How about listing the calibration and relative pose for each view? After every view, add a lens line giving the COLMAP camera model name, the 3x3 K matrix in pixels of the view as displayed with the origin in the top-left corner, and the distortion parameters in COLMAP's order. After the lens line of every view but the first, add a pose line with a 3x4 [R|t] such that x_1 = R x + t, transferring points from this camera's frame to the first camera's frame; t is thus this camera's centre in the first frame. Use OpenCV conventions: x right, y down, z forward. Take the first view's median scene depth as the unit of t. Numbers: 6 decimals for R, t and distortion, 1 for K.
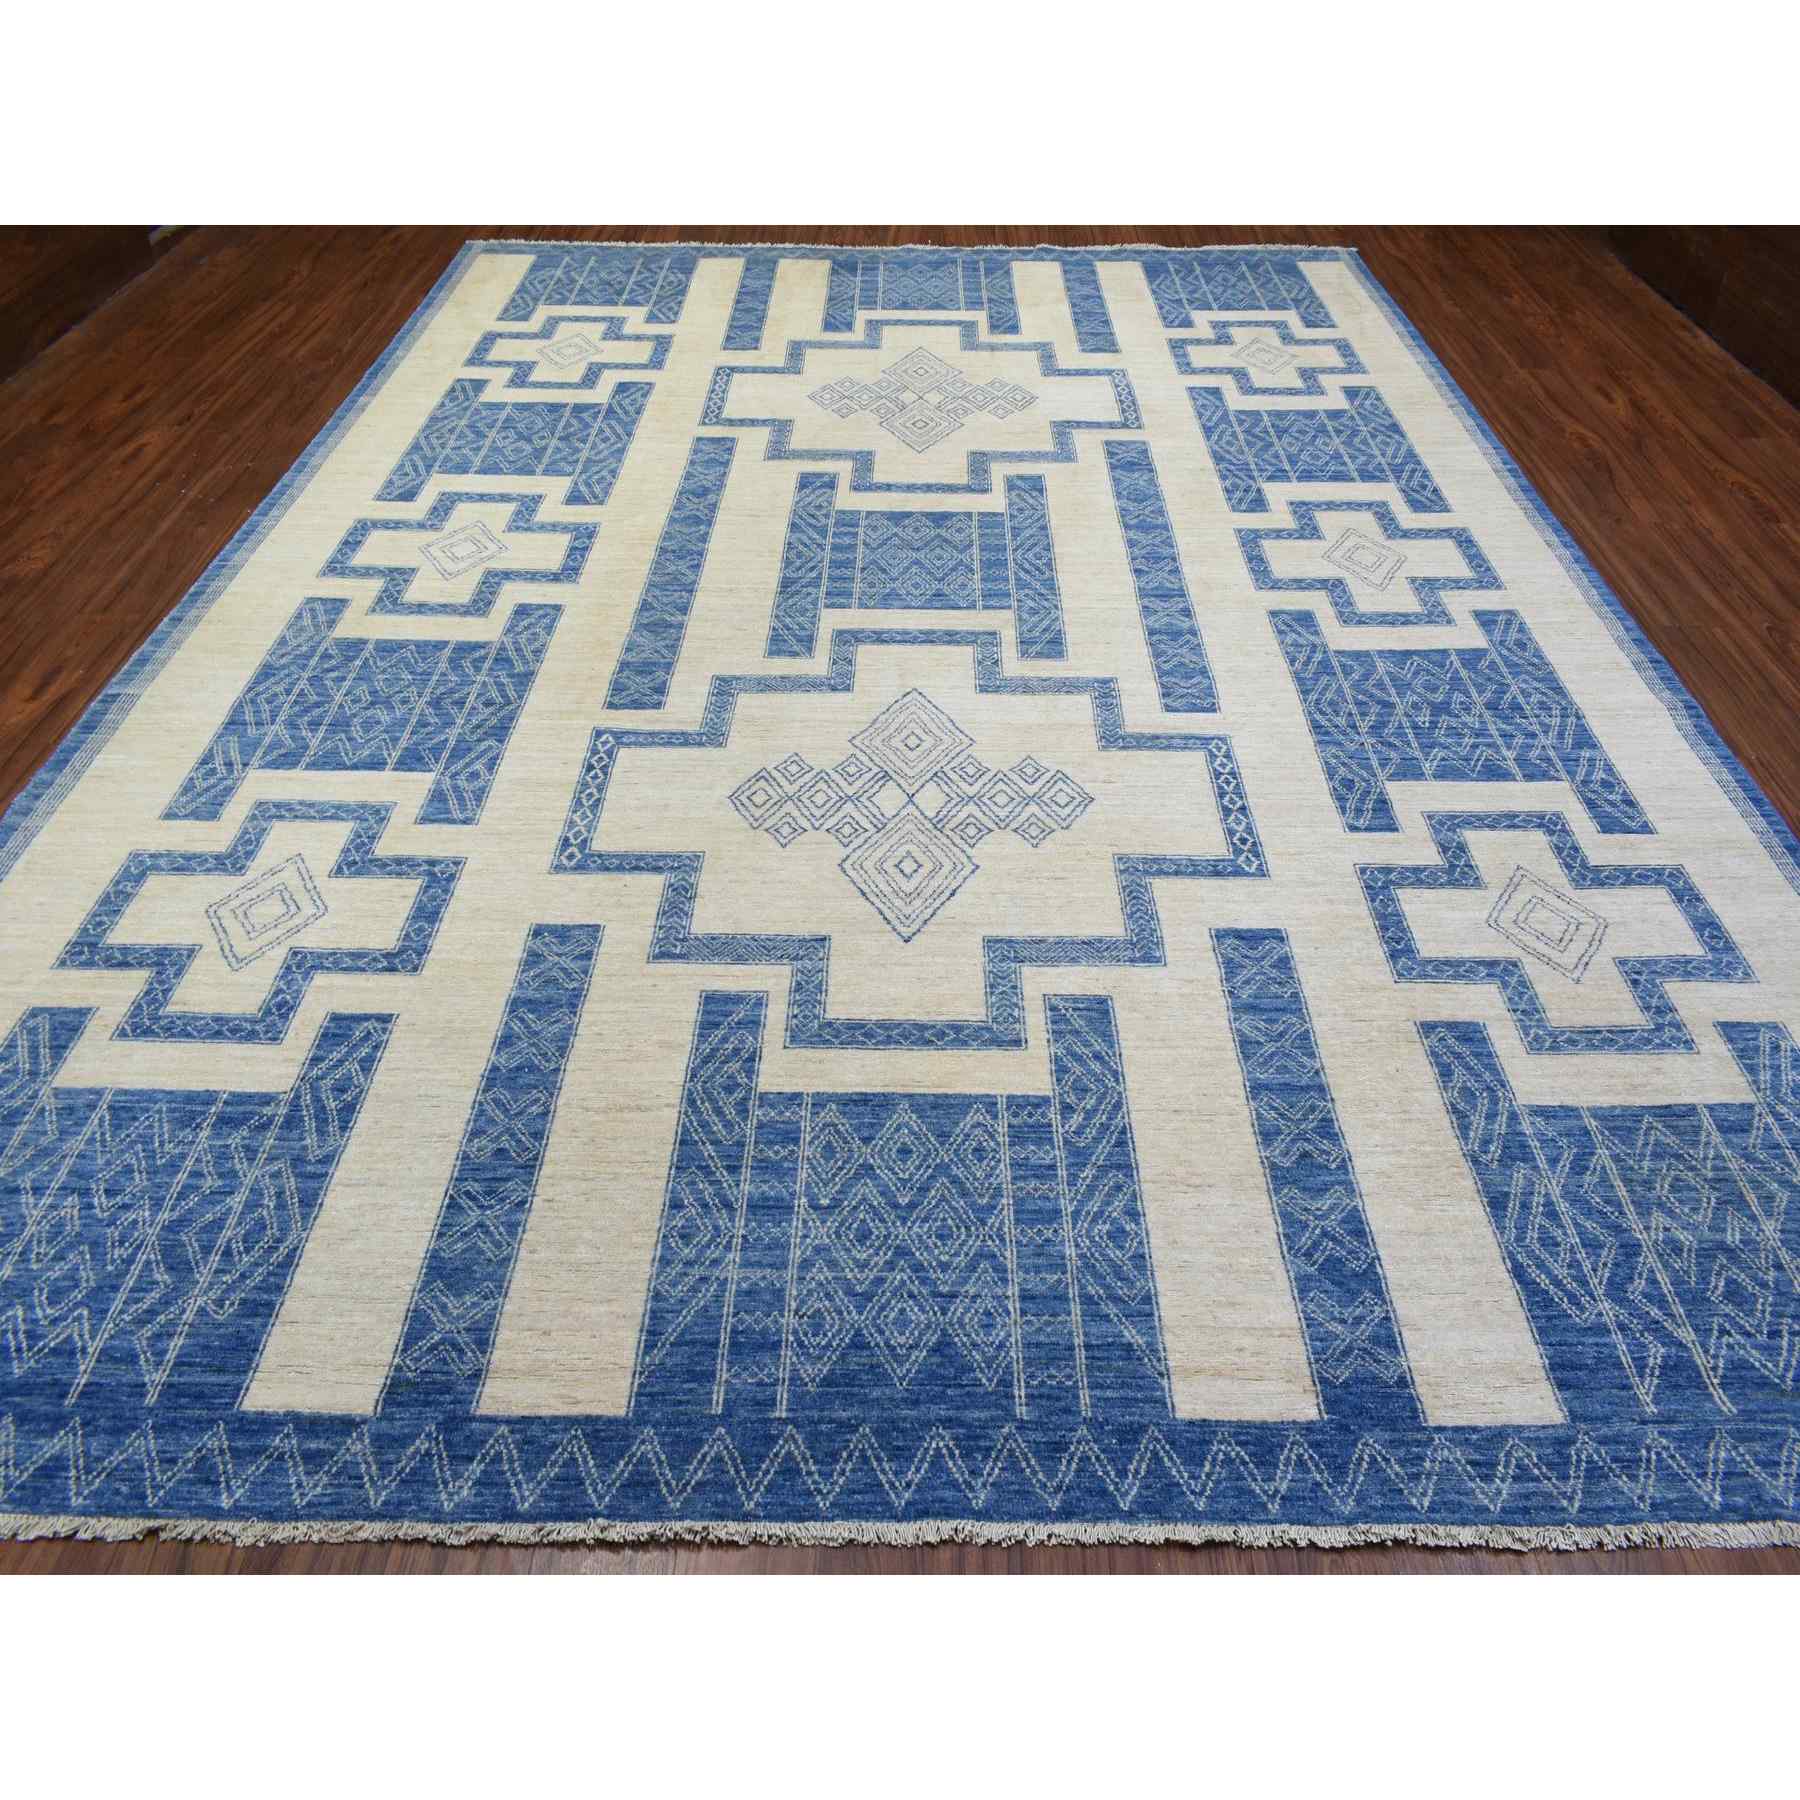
lens RADIAL K [[1250.4, 0, 900.0], [0, 1250.4, 900.0], [0, 0, 1]] dist [-0.016002, 0.004180]
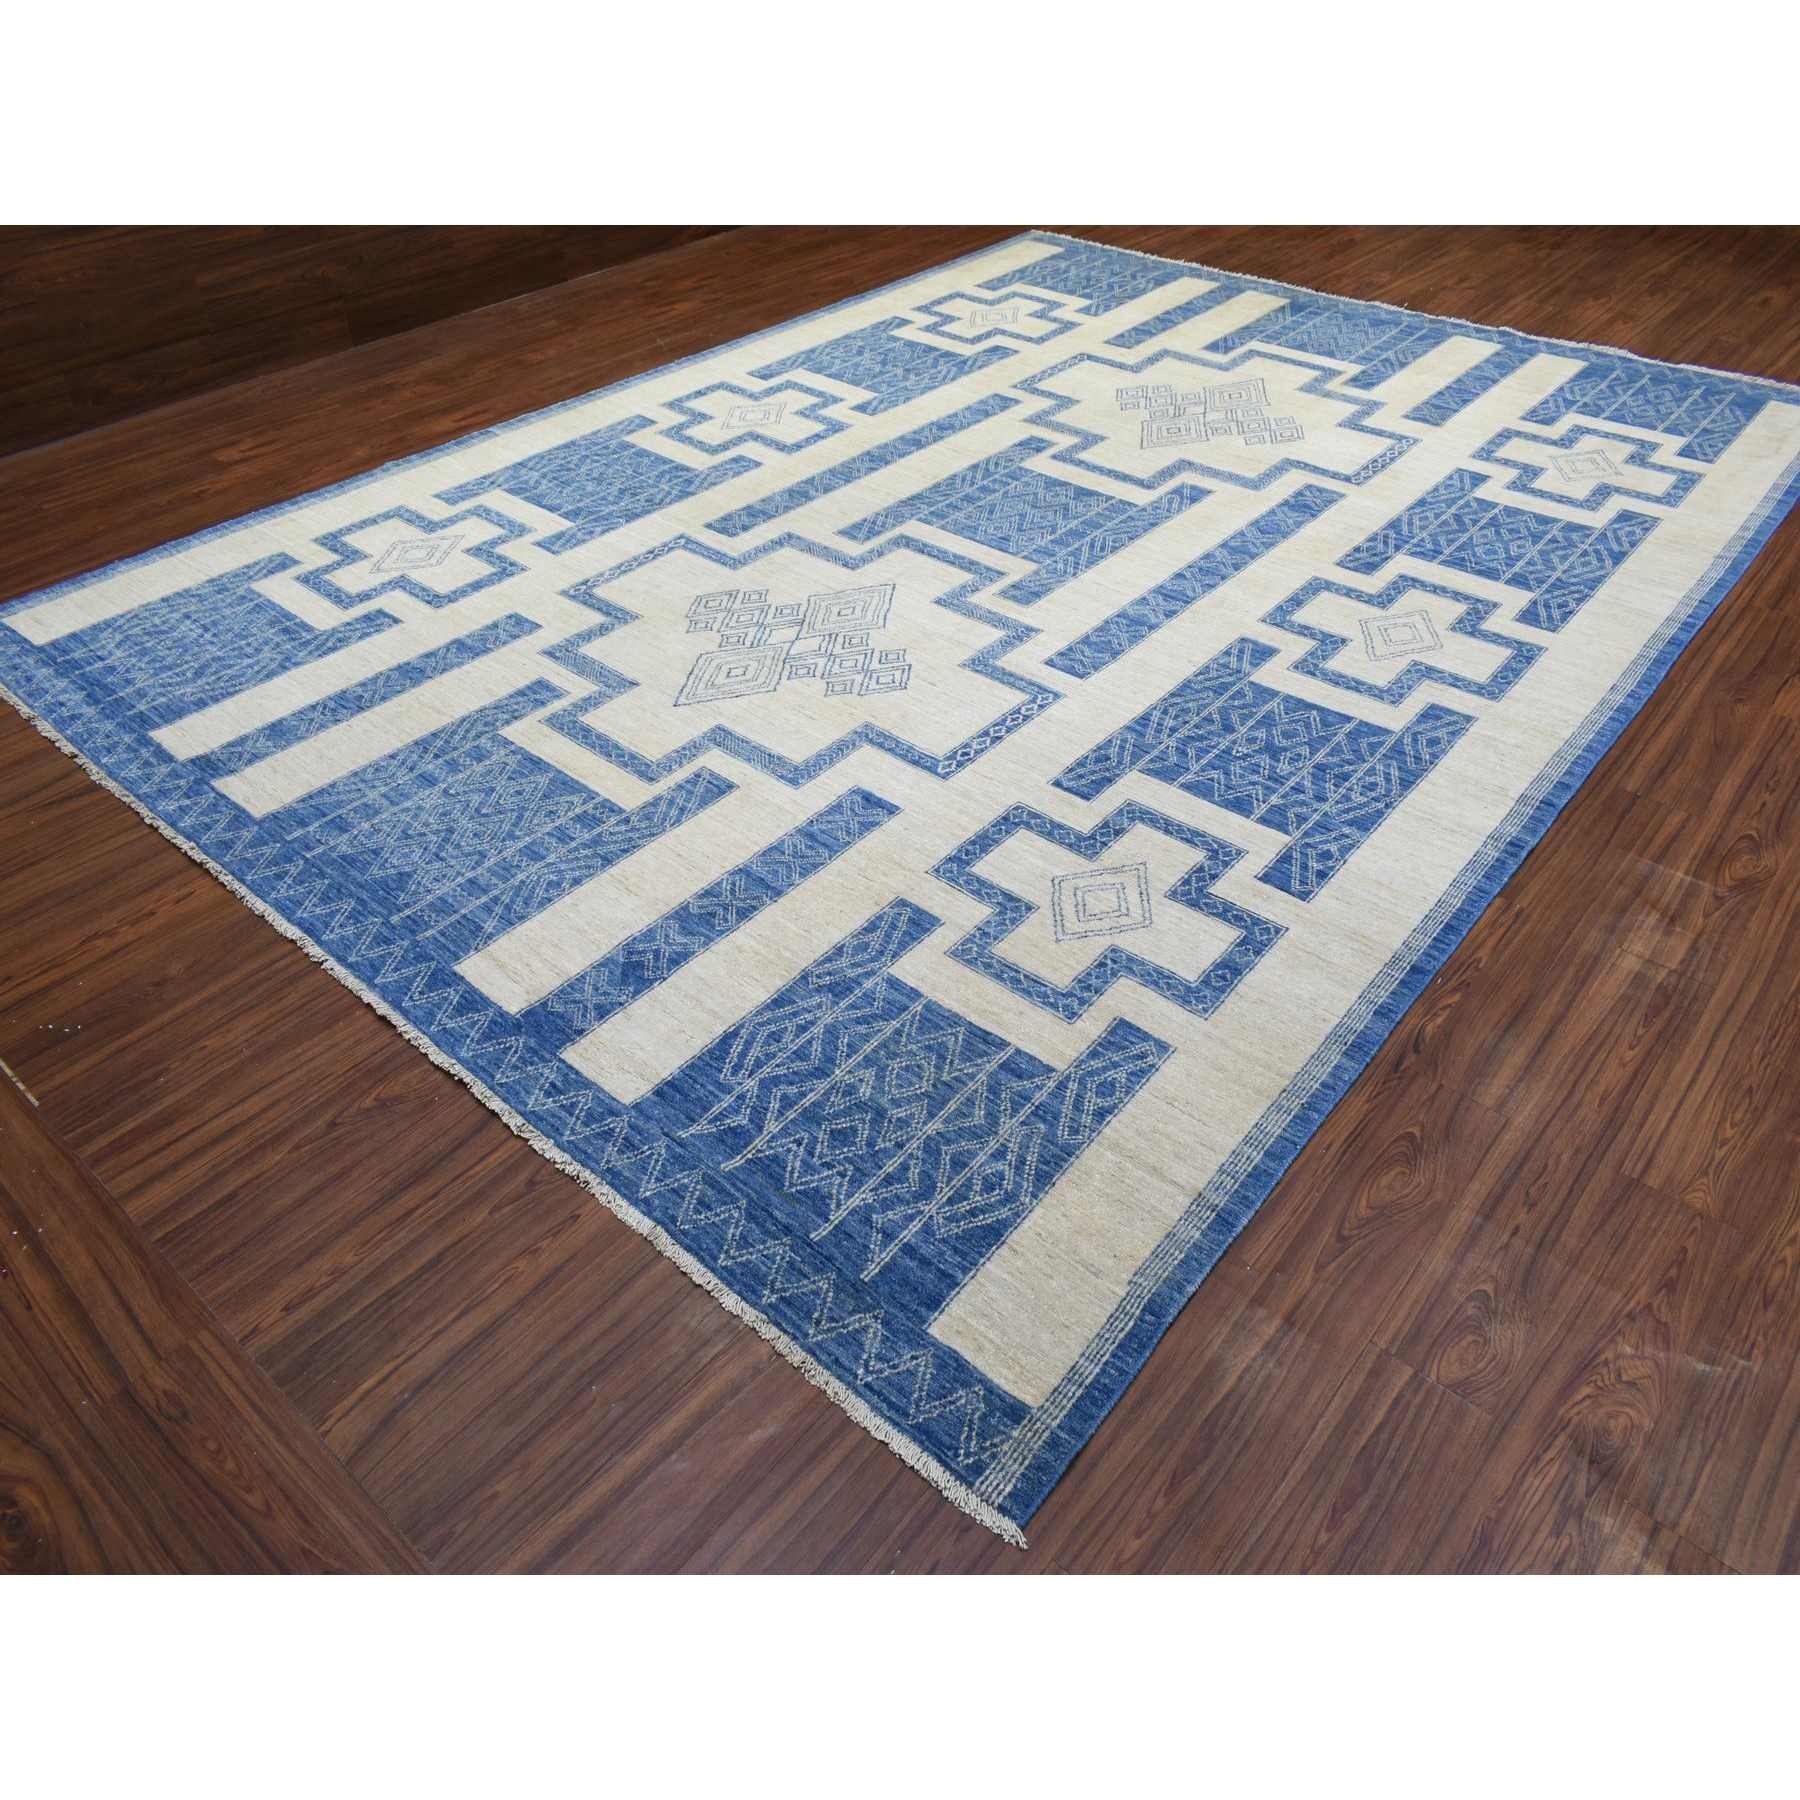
lens RADIAL K [[1250.4, 0, 900.0], [0, 1250.4, 900.0], [0, 0, 1]] dist [-0.016002, 0.004180]
pose [[0.767985, 0.418965, -0.484425, 0.820145], [-0.436218, 0.895973, 0.083341, 0.002838], [0.468949, 0.147310, 0.870854, -0.008688]]
